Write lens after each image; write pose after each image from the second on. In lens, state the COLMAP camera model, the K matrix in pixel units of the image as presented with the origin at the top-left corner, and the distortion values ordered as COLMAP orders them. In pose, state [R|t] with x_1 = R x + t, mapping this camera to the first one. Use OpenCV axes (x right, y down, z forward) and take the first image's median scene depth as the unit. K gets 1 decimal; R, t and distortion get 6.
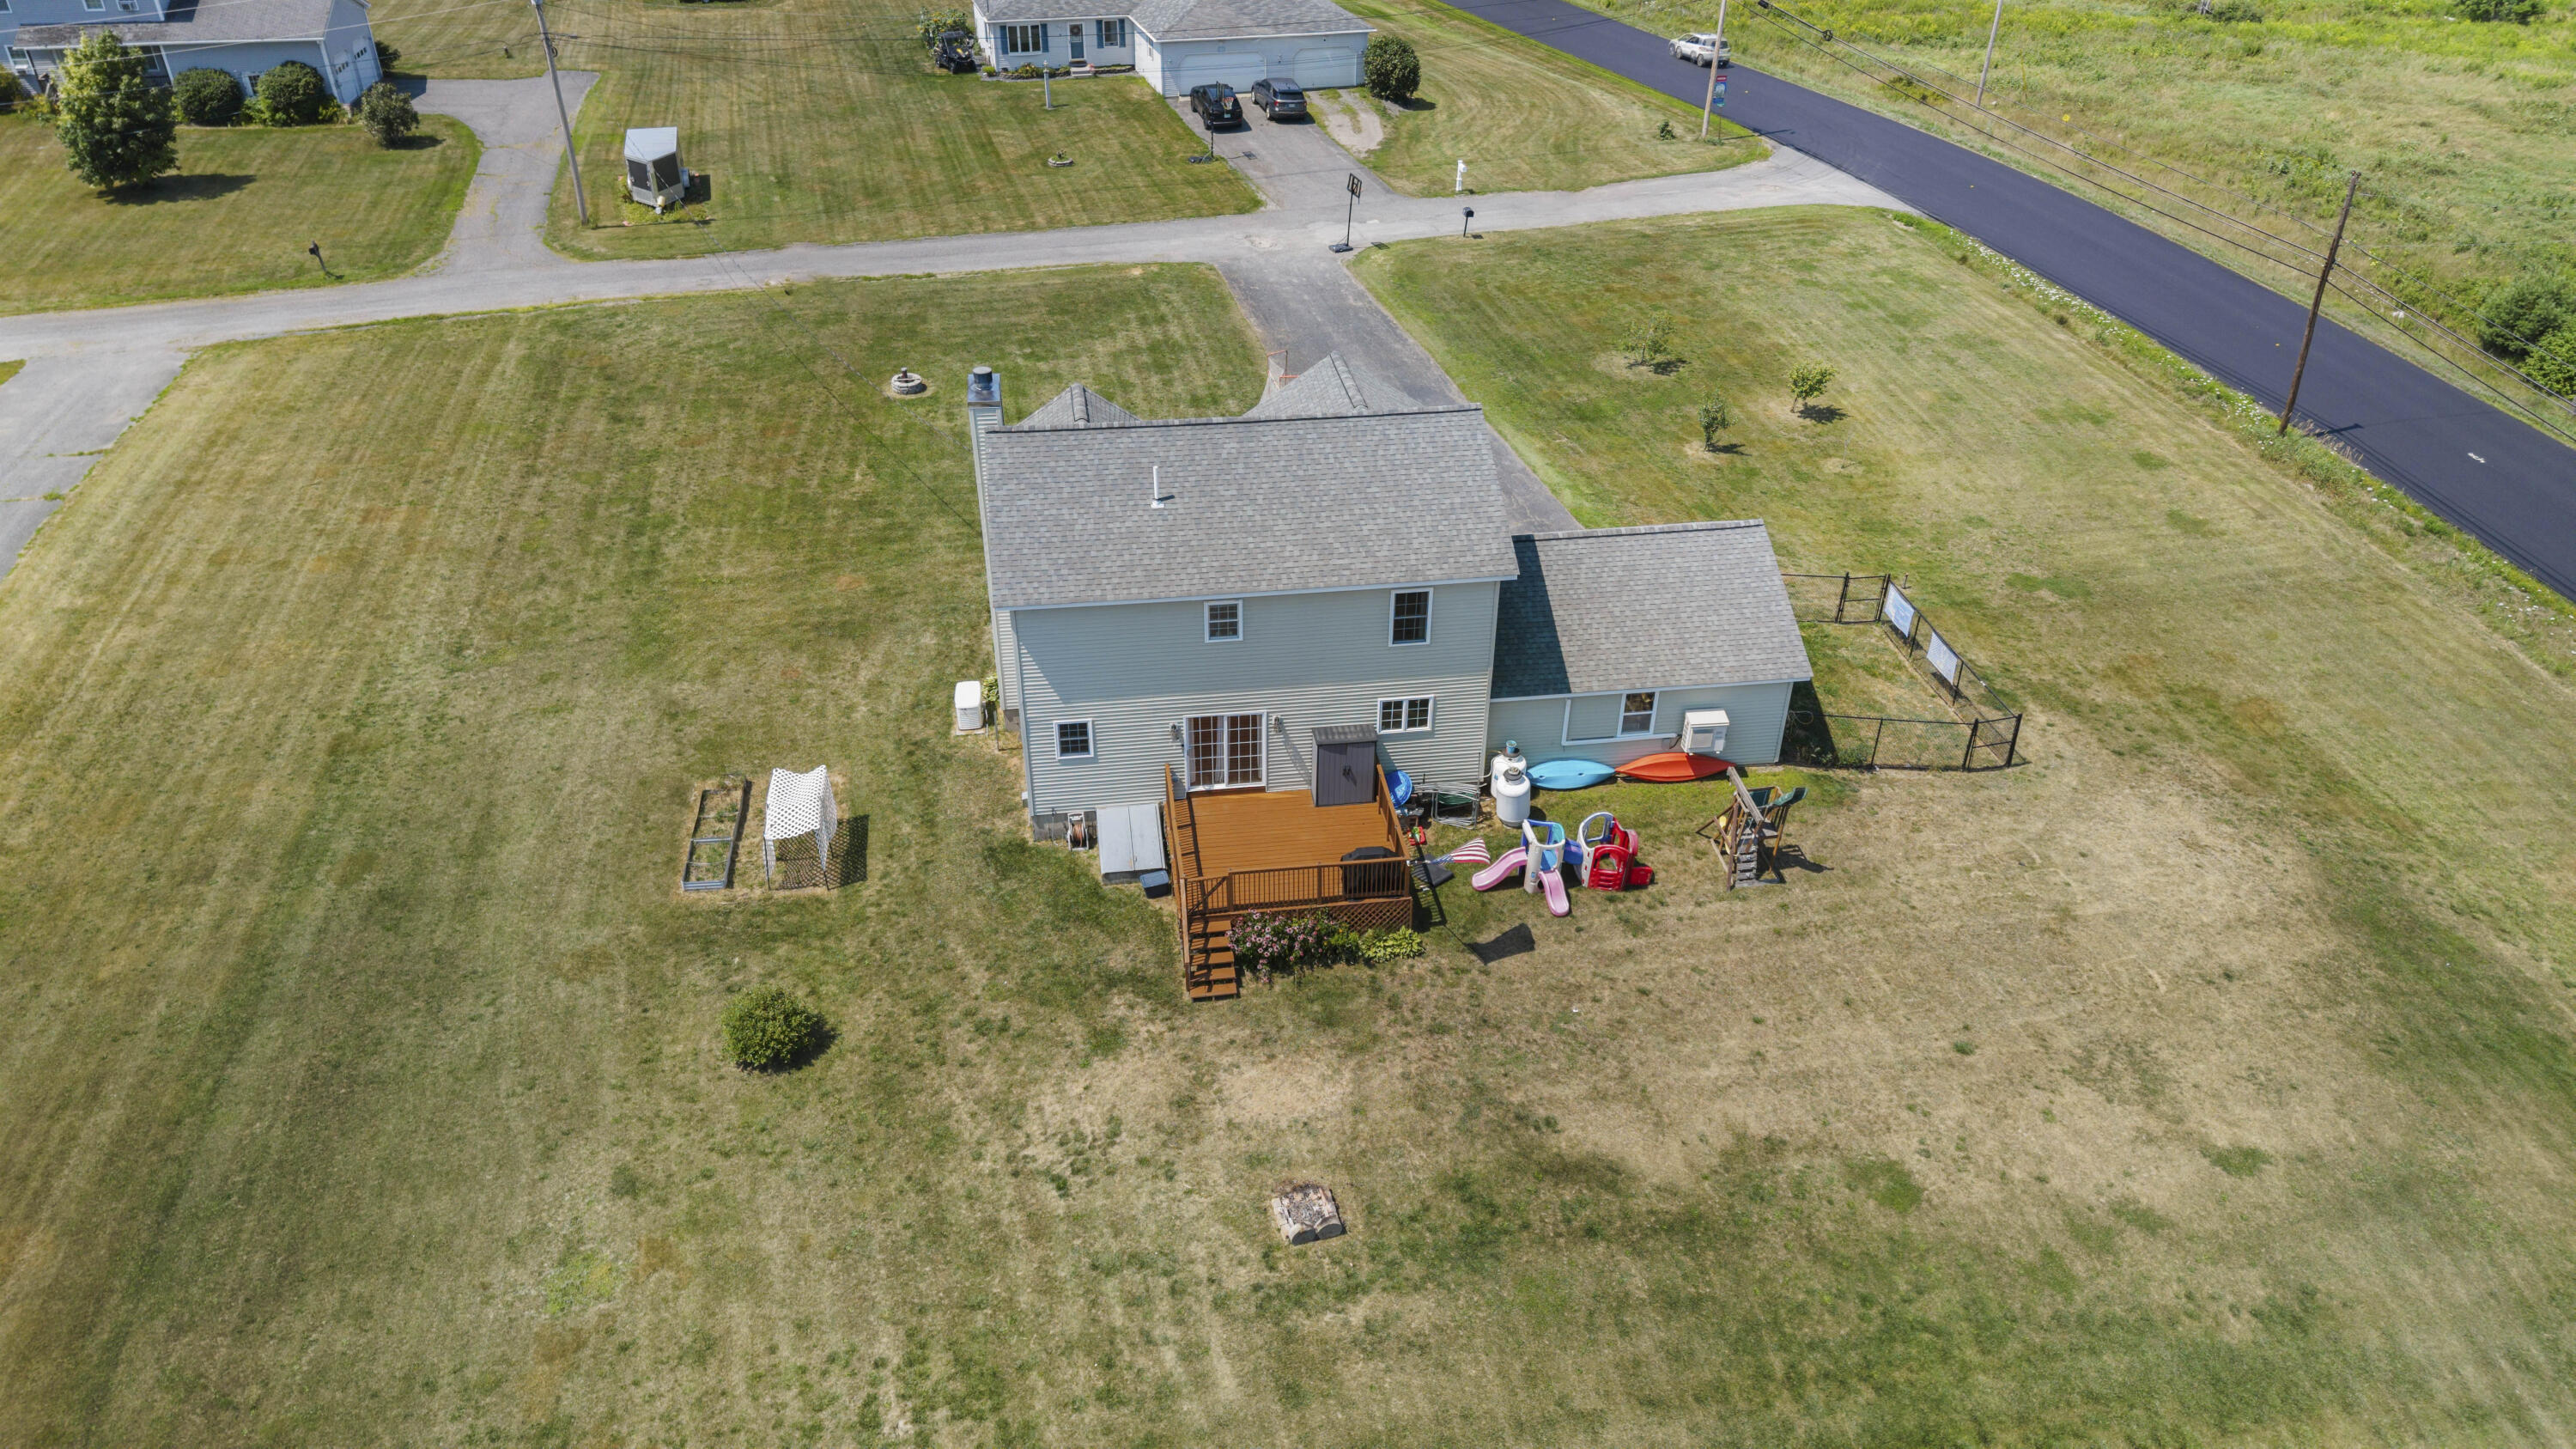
lens RADIAL K [[1721.2, 0, 1298.0], [0, 1721.2, 719.5], [0, 0, 1]] dist [0.014700, -0.021853]
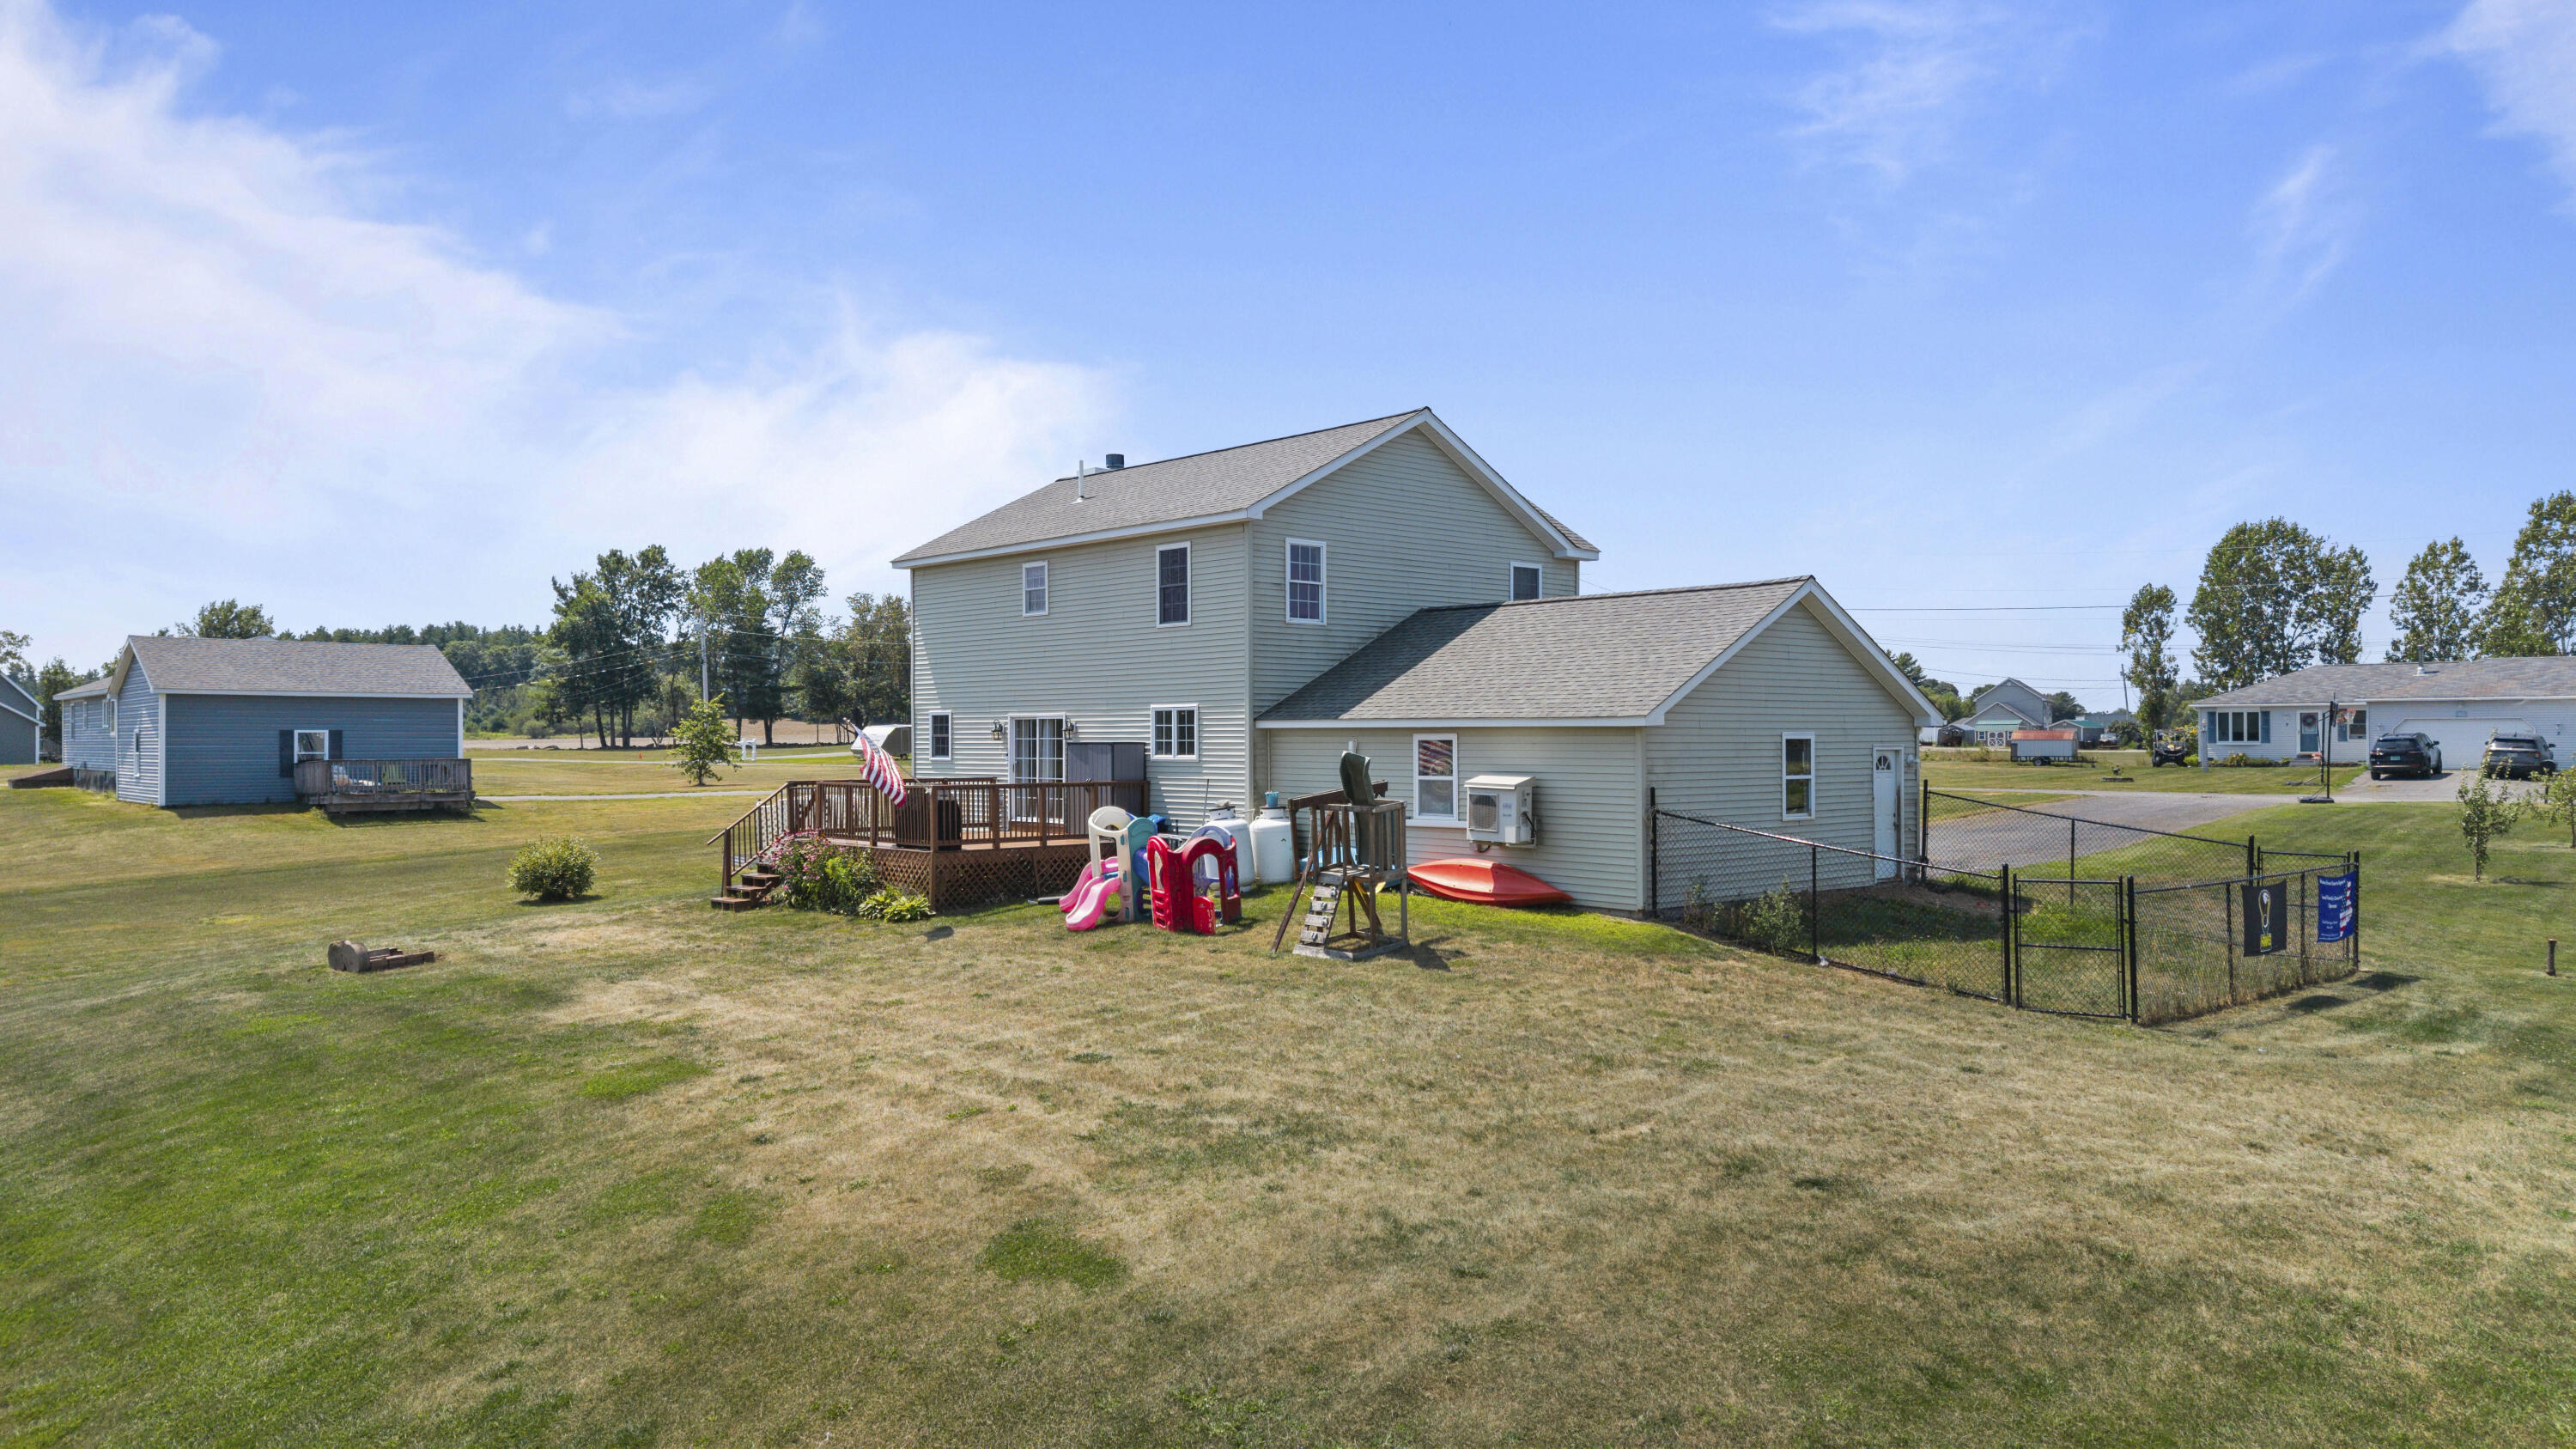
lens RADIAL K [[1721.2, 0, 1287.3], [0, 1721.2, 723.8], [0, 0, 1]] dist [0.014700, -0.021853]
pose [[0.567814, -0.013578, -0.823045, 0.727995], [-0.437578, 0.841911, -0.315772, 0.215629], [0.697218, 0.539446, 0.472107, 0.685574]]
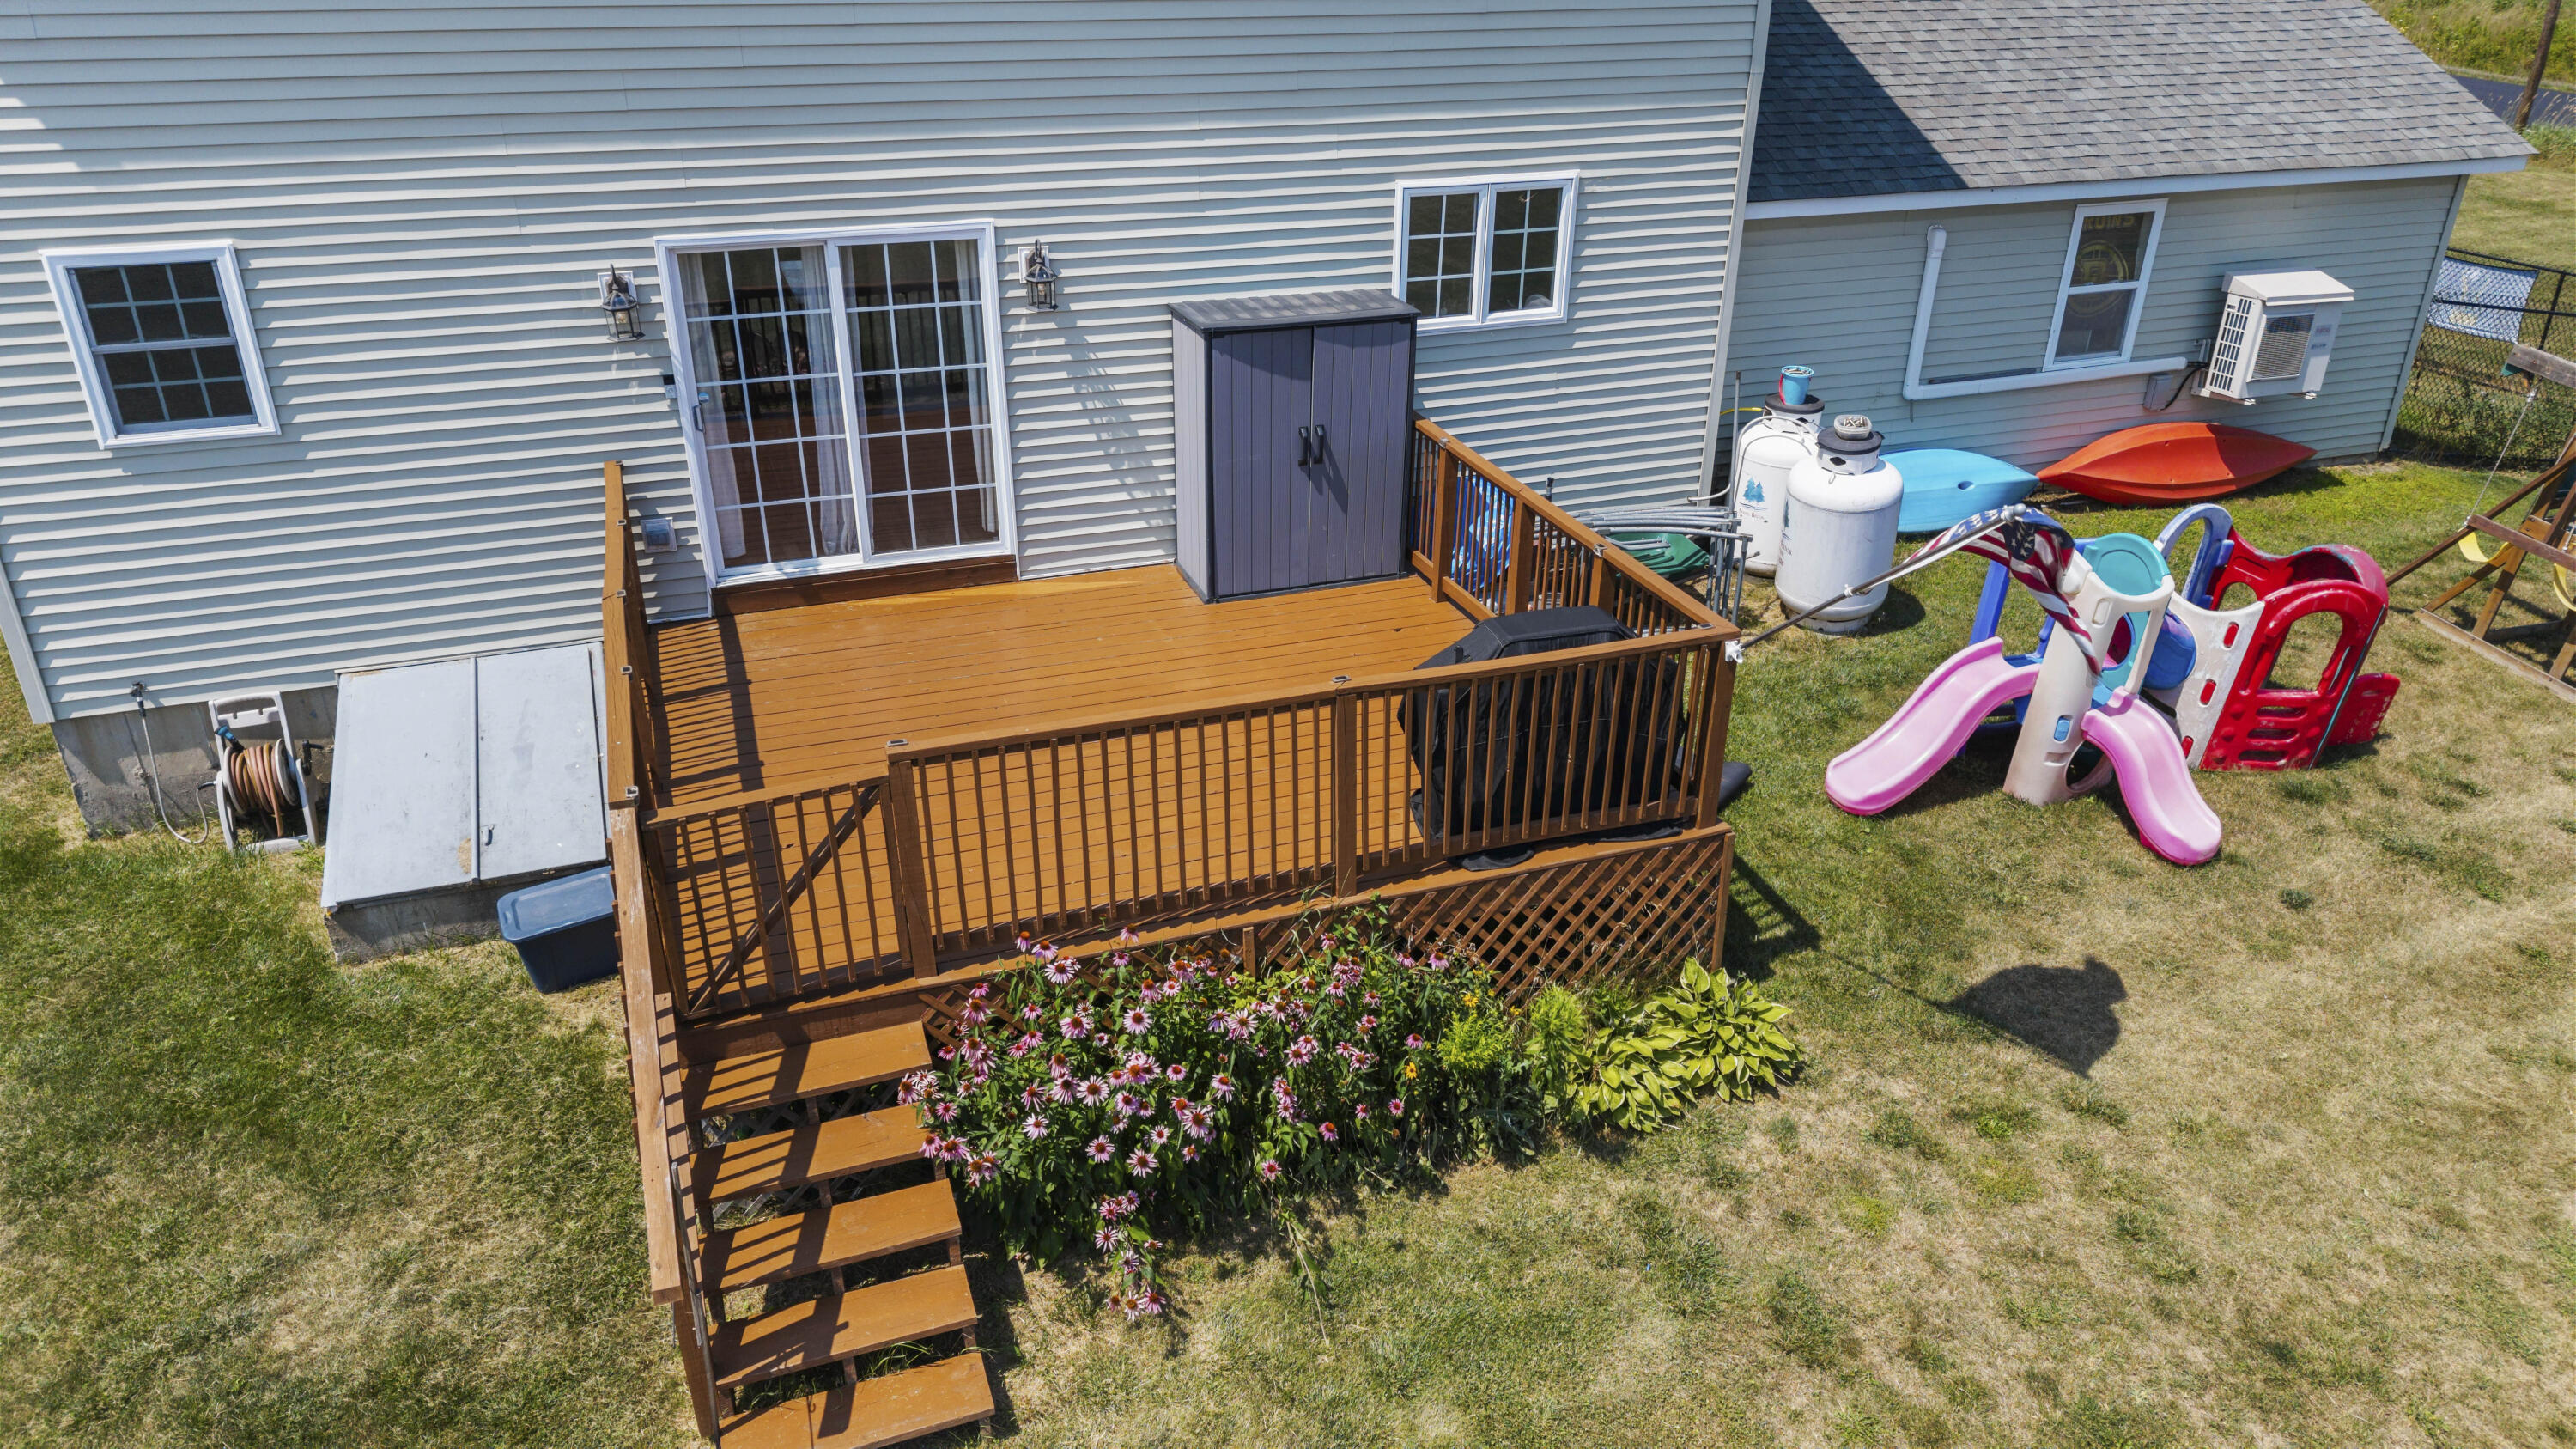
lens RADIAL K [[1721.2, 0, 1312.3], [0, 1721.2, 727.7], [0, 0, 1]] dist [0.014700, -0.021853]
pose [[0.976592, -0.092748, 0.194078, -0.028960], [0.112048, 0.989533, -0.090935, 0.099920], [-0.183612, 0.110553, 0.976762, 0.746483]]
